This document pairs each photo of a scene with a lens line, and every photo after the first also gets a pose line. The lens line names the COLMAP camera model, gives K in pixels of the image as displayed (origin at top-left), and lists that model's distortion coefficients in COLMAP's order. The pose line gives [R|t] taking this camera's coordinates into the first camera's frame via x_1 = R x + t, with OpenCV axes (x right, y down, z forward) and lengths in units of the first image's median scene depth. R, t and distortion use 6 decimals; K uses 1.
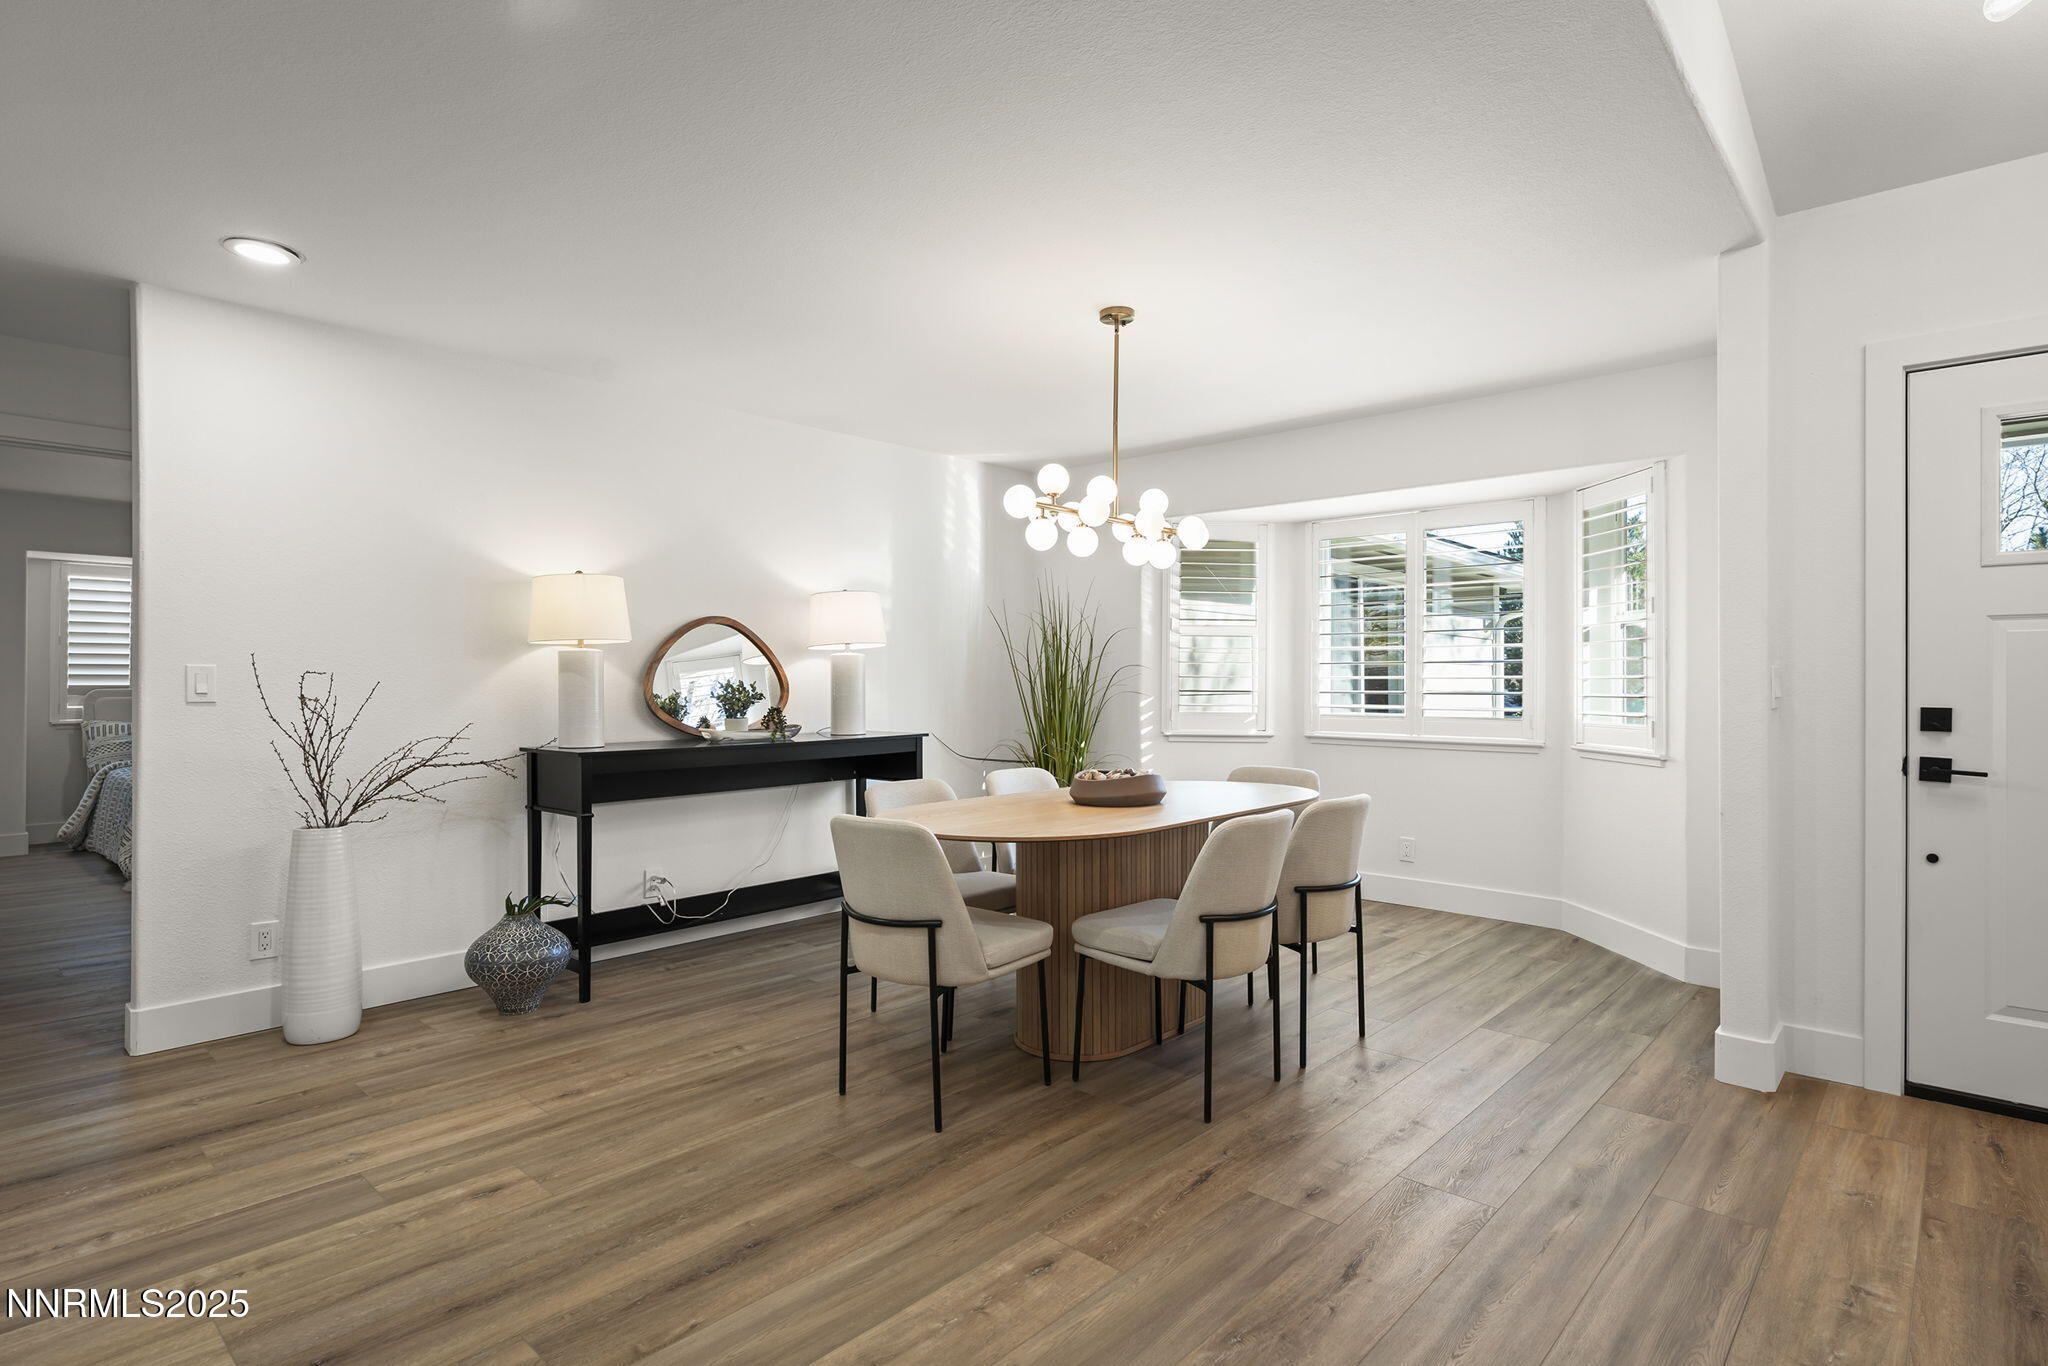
lens RADIAL K [[1017.1, 0, 1018.6], [0, 1017.1, 686.3], [0, 0, 1]] dist [-0.001173, 0.002736]
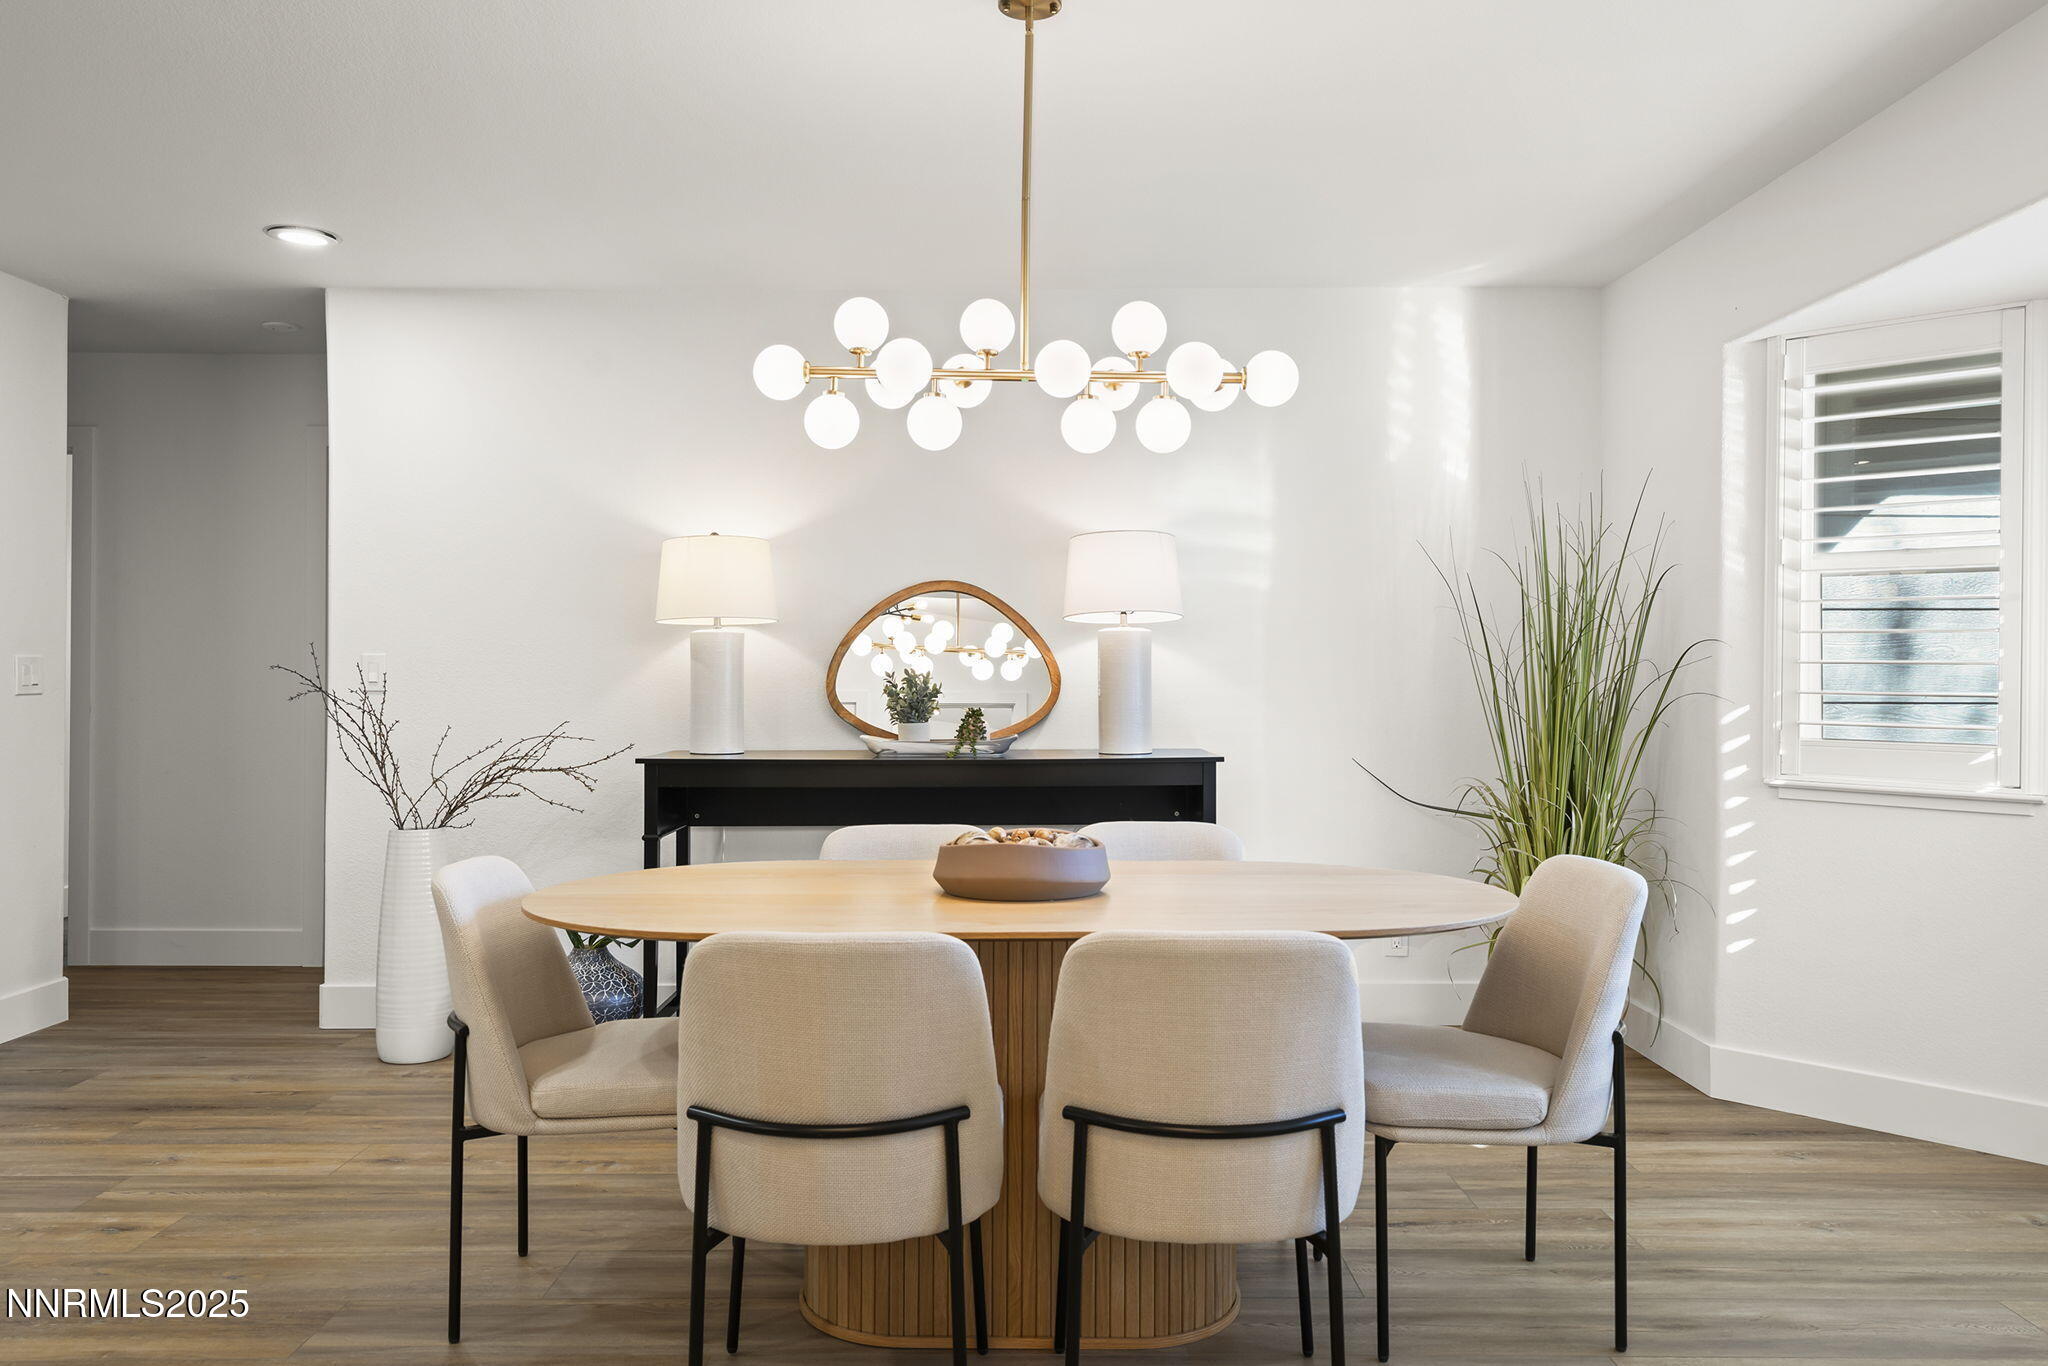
lens RADIAL K [[1442.6, 0, 1019.9], [0, 1442.6, 672.9], [0, 0, 1]] dist [0.004075, 0.005880]
pose [[0.685815, 0.000414, -0.727776, 0.762155], [-0.004430, 0.999984, -0.003606, -0.001142], [0.727762, 0.005697, 0.685806, 0.539109]]
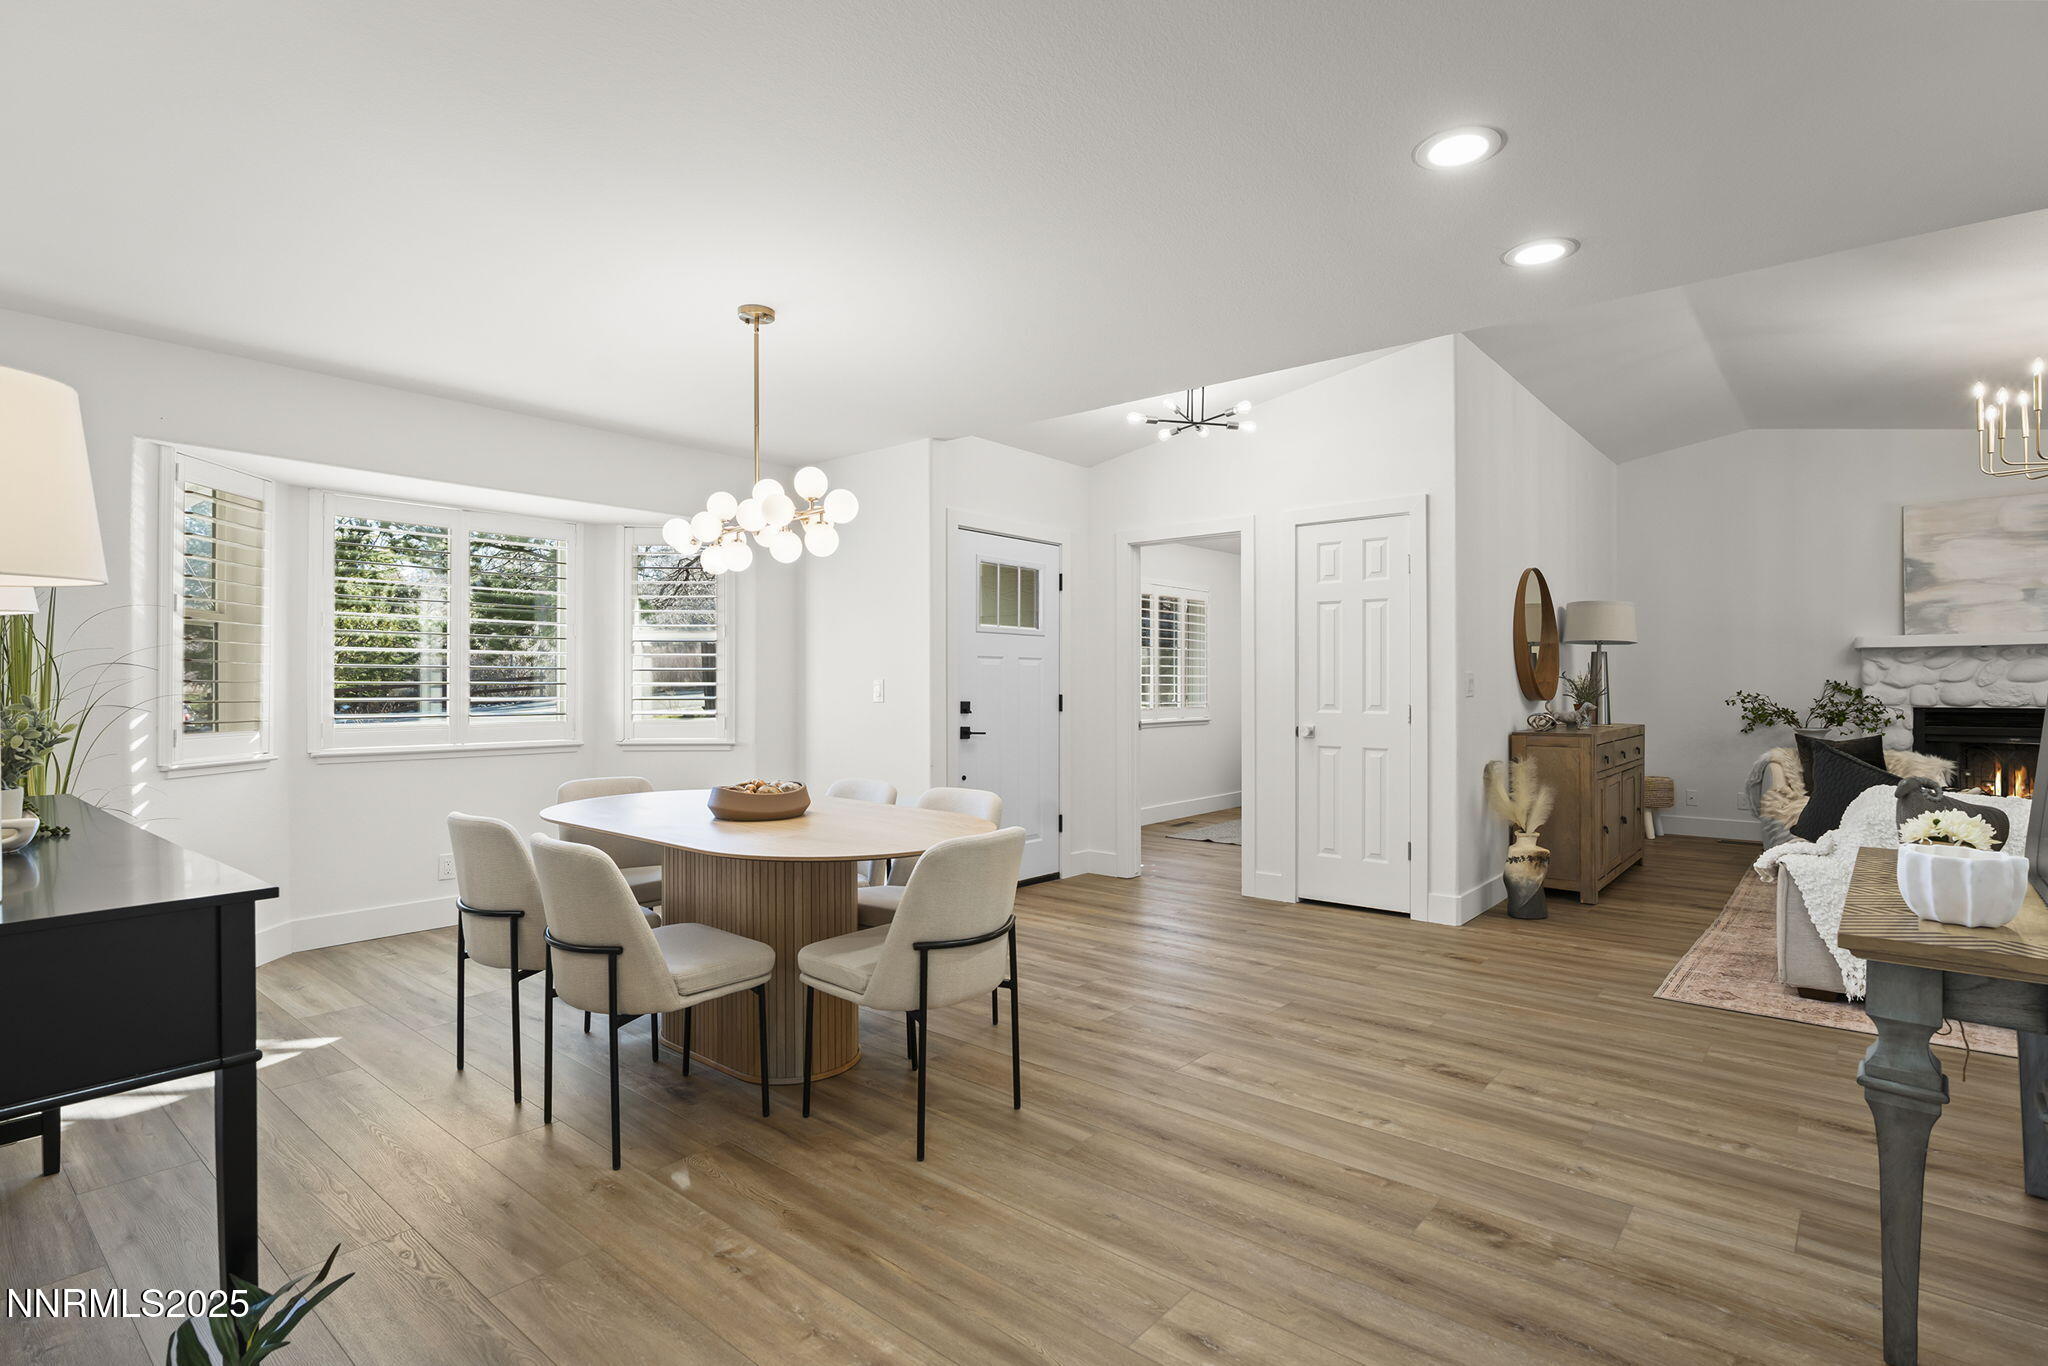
lens RADIAL K [[1017.1, 0, 1006.0], [0, 1017.1, 683.0], [0, 0, 1]] dist [-0.001173, 0.002736]
pose [[-0.022978, 0.000371, 0.999736, -1.018919], [0.002434, 0.999997, -0.000315, -0.013426], [-0.999733, 0.002427, -0.022978, 0.908140]]
